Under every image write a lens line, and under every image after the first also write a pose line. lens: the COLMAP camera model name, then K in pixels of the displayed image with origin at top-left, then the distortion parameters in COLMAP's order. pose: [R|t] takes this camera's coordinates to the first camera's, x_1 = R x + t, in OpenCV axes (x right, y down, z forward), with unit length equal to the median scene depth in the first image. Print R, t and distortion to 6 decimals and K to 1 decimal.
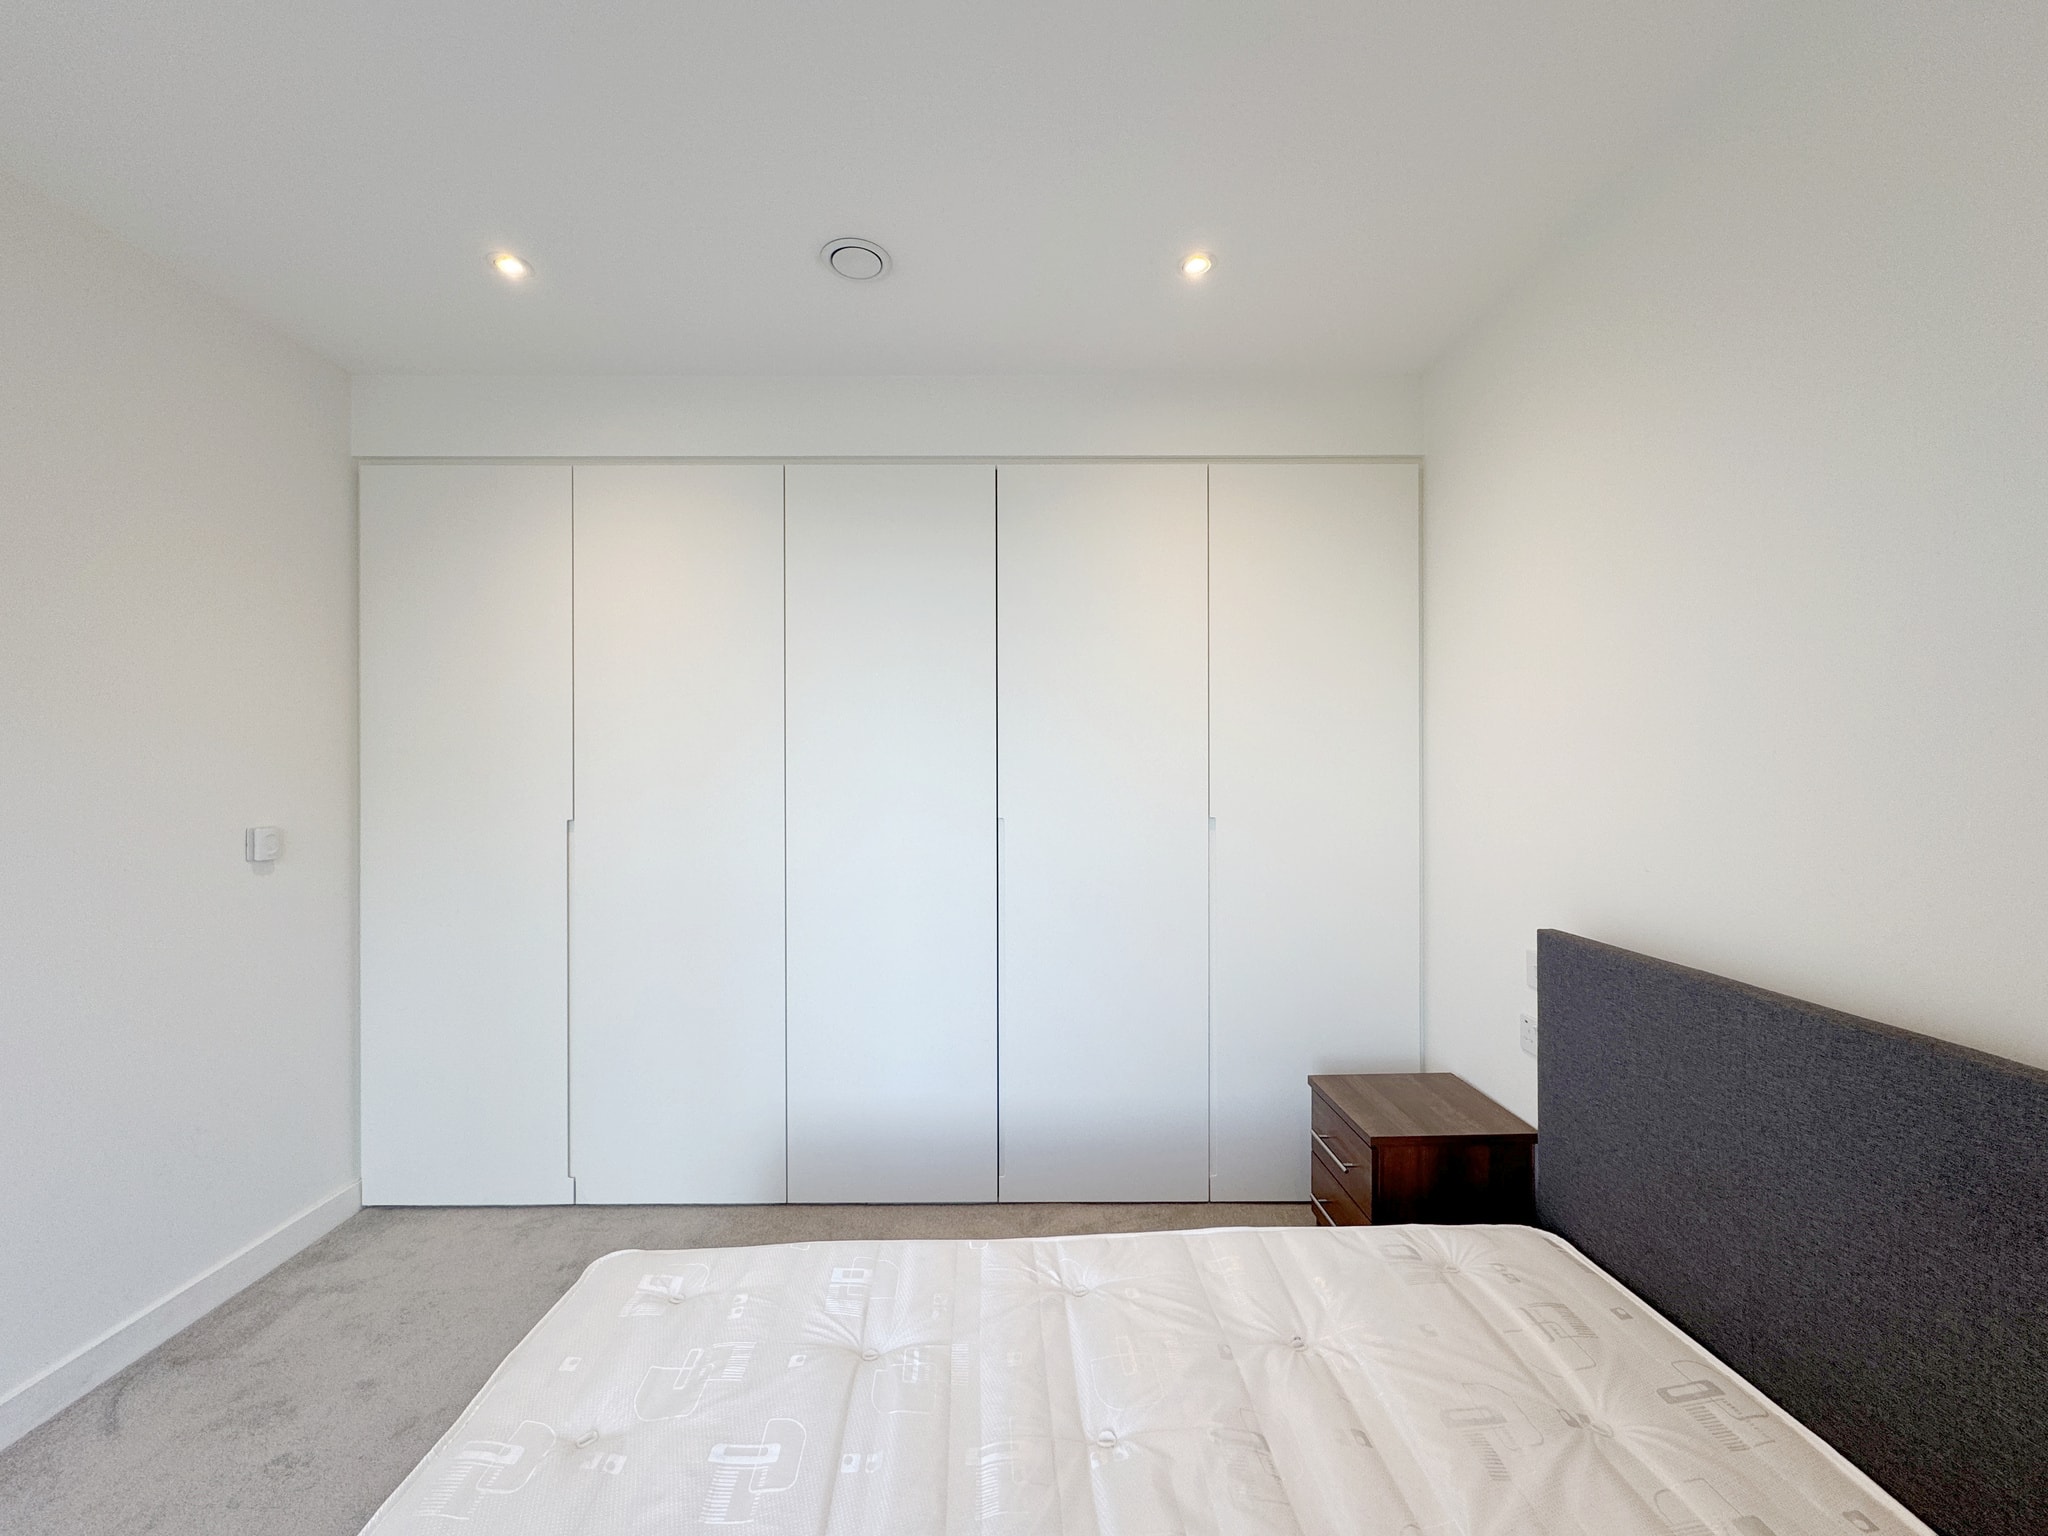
lens RADIAL K [[817.3, 0, 1018.0], [0, 817.3, 758.9], [0, 0, 1]] dist [-0.001545, 0.000071]
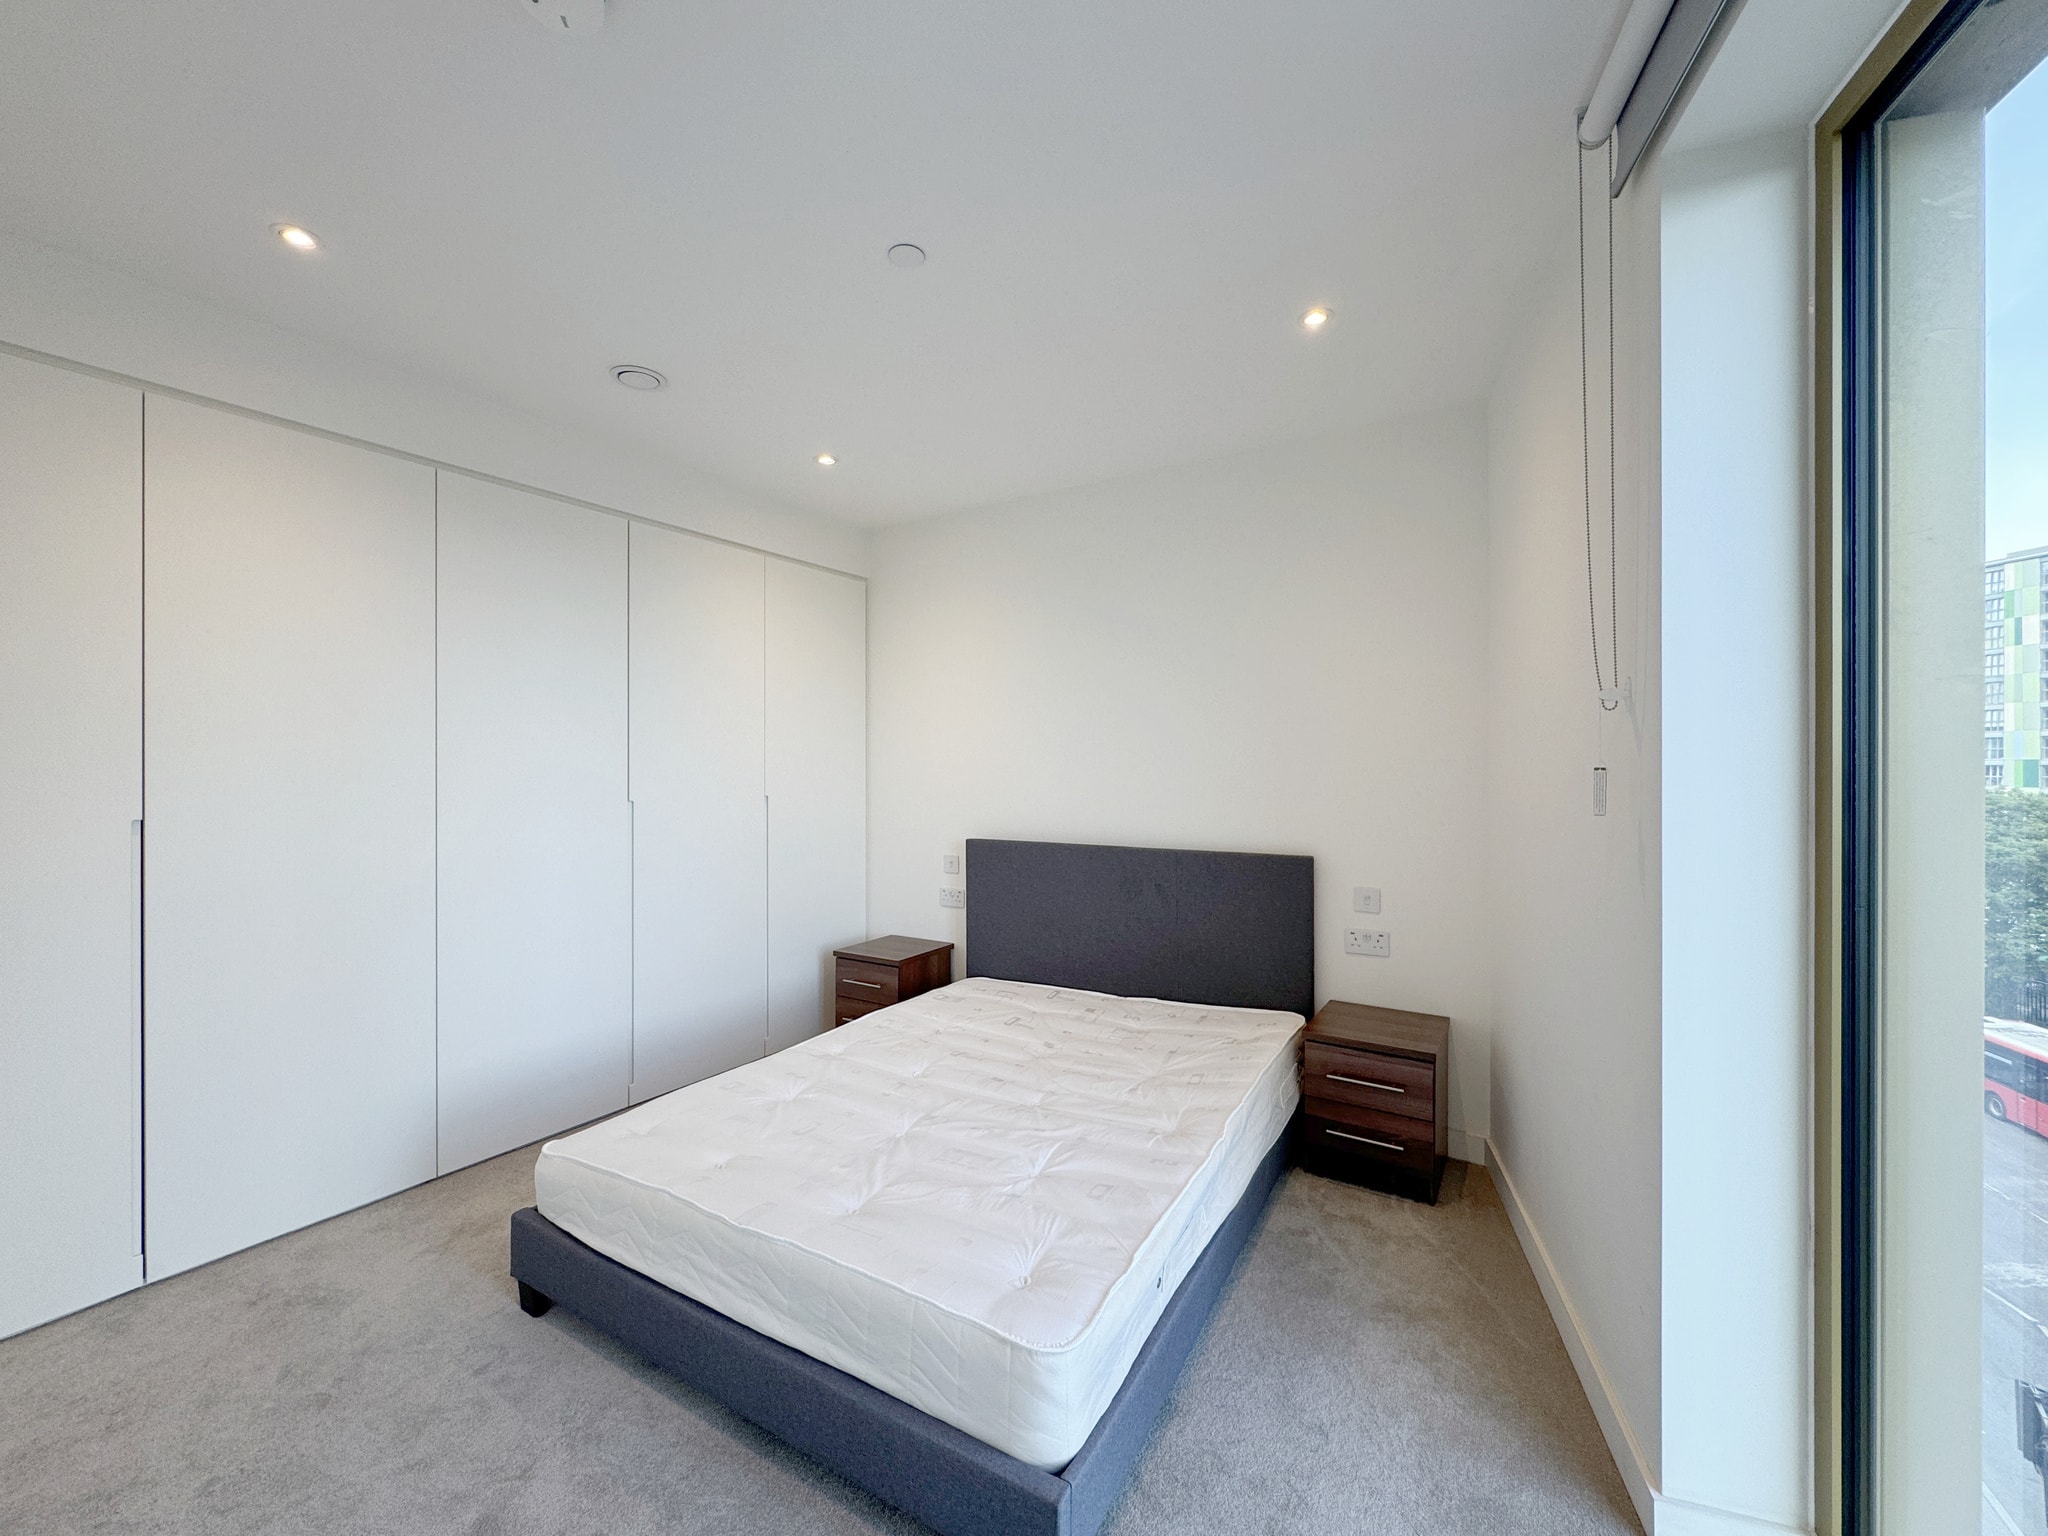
lens RADIAL K [[817.3, 0, 1016.0], [0, 817.3, 774.3], [0, 0, 1]] dist [-0.001545, 0.000071]
pose [[0.554980, -0.003379, 0.831857, -0.765322], [-0.004384, 0.999966, 0.006987, 0.019010], [-0.831852, -0.007525, 0.554946, -0.196622]]
